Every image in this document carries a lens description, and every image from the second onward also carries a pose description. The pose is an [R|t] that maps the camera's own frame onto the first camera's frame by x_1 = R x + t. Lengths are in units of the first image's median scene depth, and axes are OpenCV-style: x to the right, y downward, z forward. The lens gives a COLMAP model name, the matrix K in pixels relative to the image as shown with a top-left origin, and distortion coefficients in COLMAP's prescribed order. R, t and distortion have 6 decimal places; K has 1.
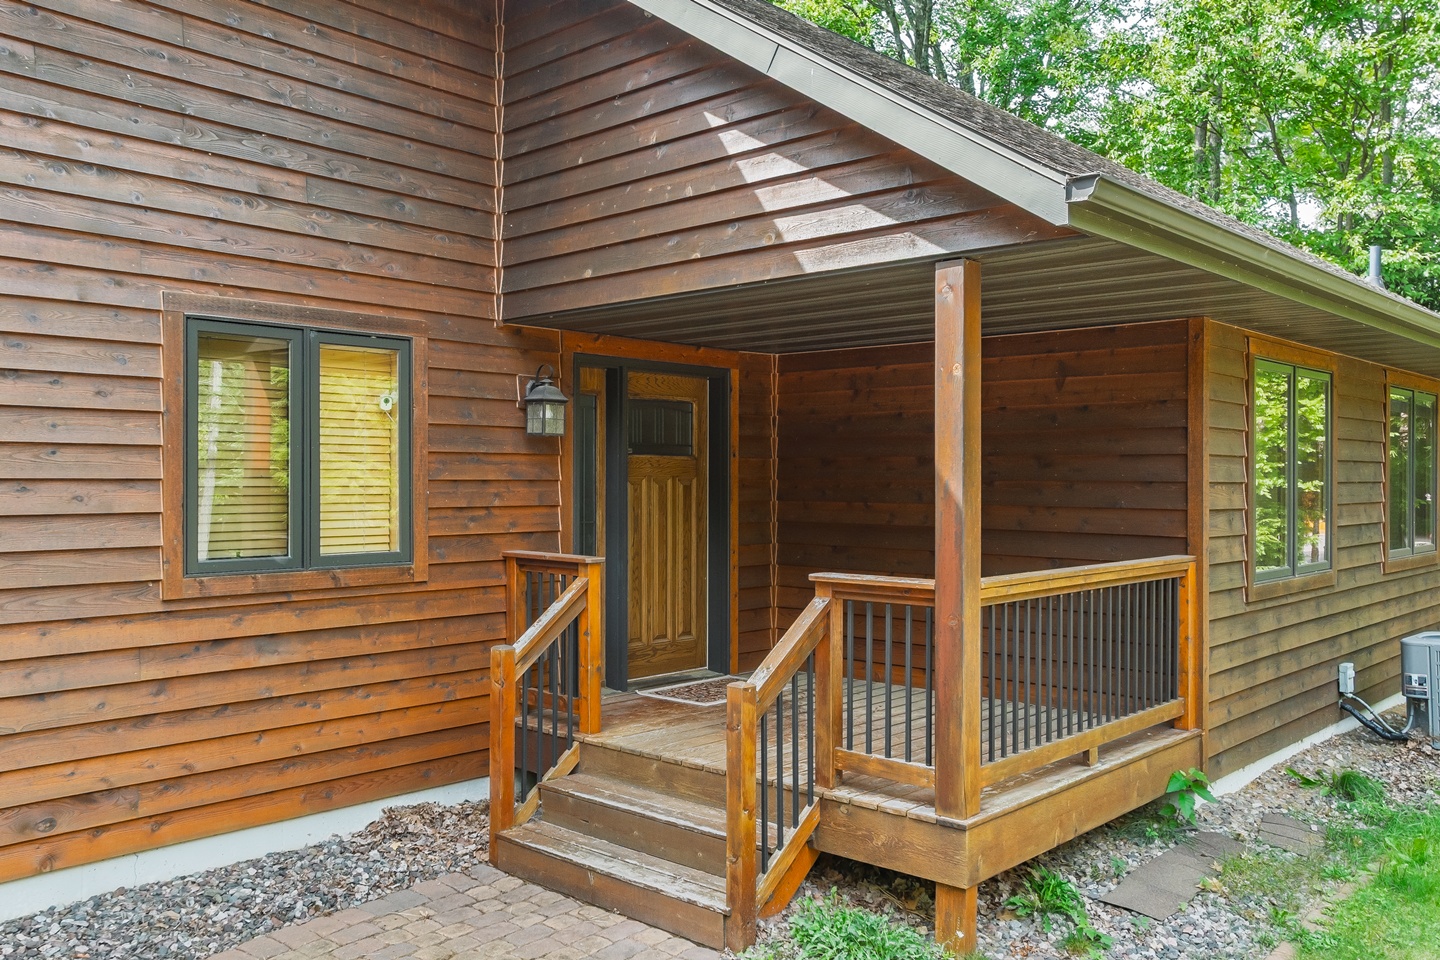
lens RADIAL K [[1205.5, 0, 722.2], [0, 1205.5, 479.2], [0, 0, 1]] dist [0.011476, 0.012417]
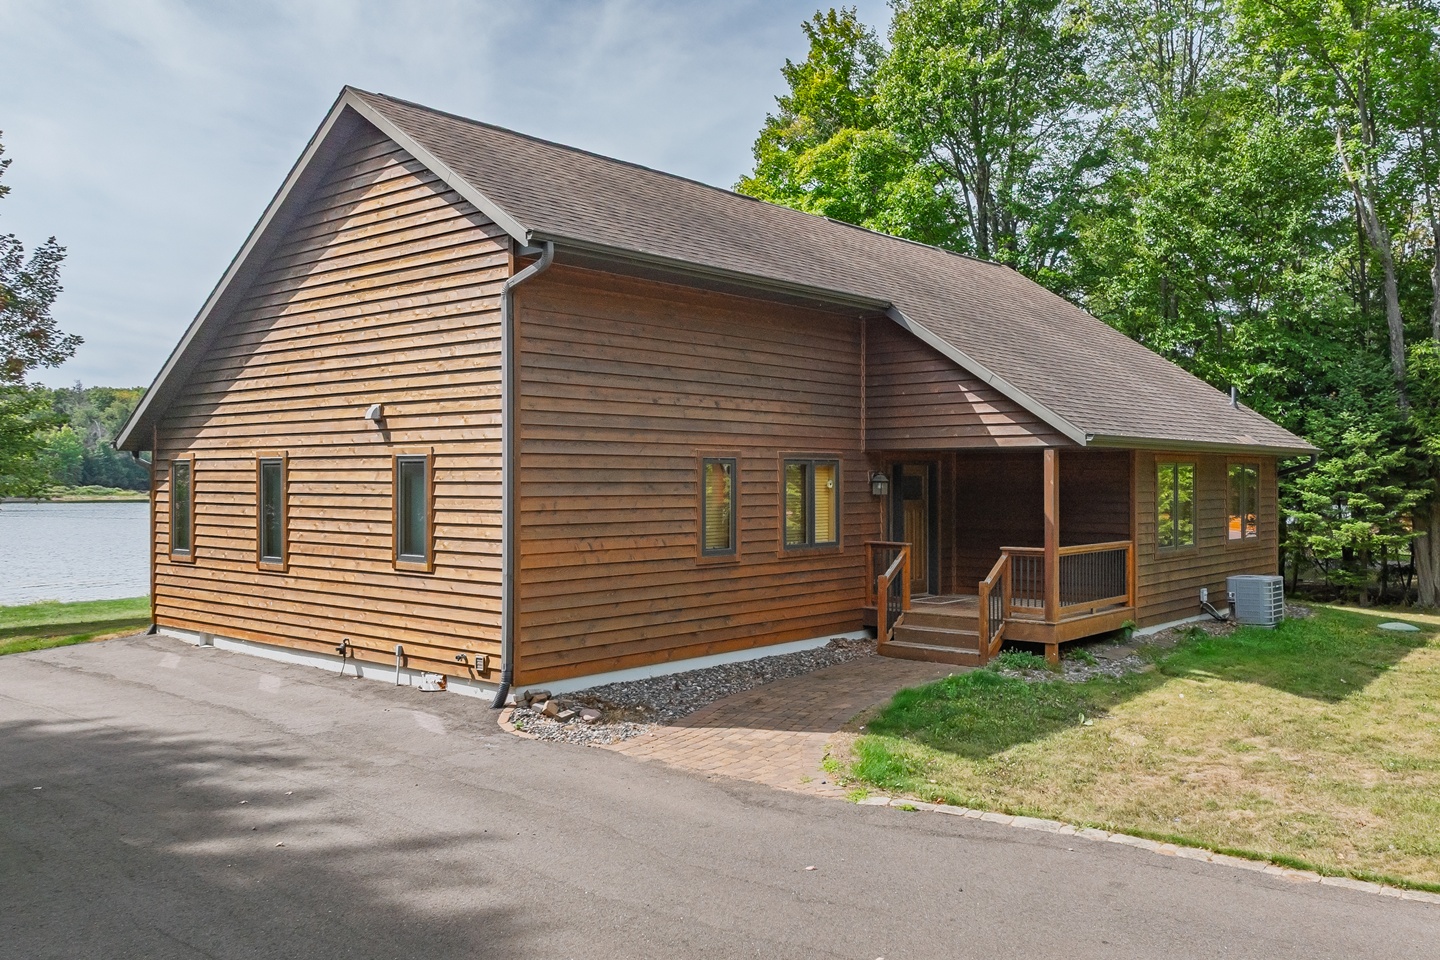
lens RADIAL K [[1198.9, 0, 816.5], [0, 1198.9, 482.8], [0, 0, 1]] dist [0.011218, 0.007950]
pose [[0.997798, -0.003706, 0.066222, -0.480543], [0.003319, 0.999977, 0.005945, -0.083769], [-0.066242, -0.005712, 0.997787, -1.605115]]
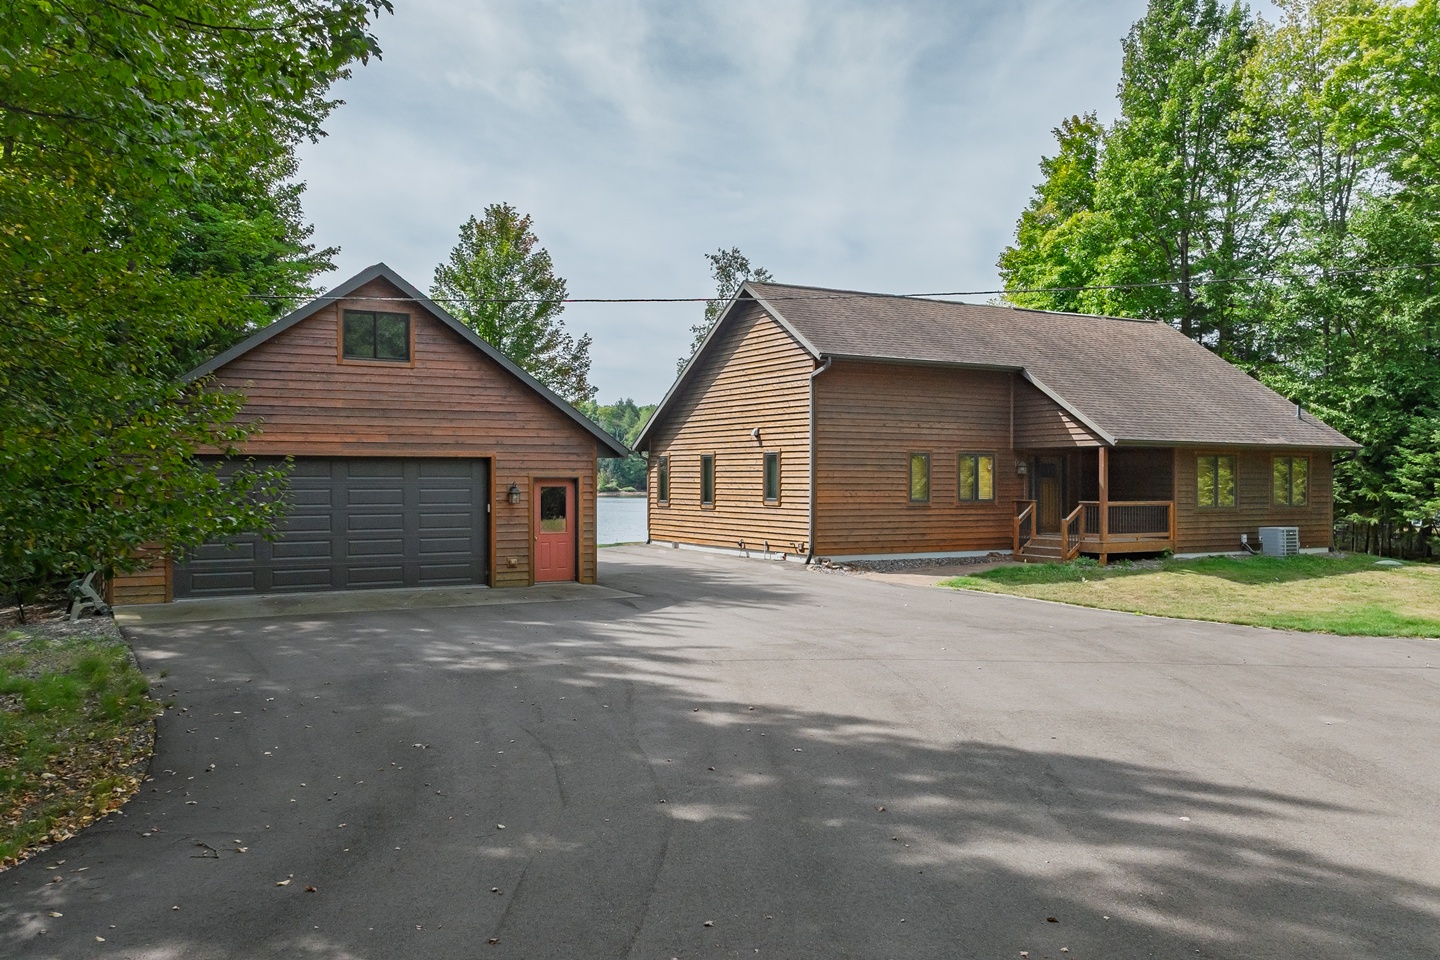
lens RADIAL K [[1205.5, 0, 722.2], [0, 1205.5, 479.2], [0, 0, 1]] dist [0.011476, 0.012417]
pose [[0.954220, -0.000519, -0.299105, 0.140059], [0.000536, 1.000000, -0.000025, -0.018509], [0.299105, -0.000137, 0.954220, -3.875366]]
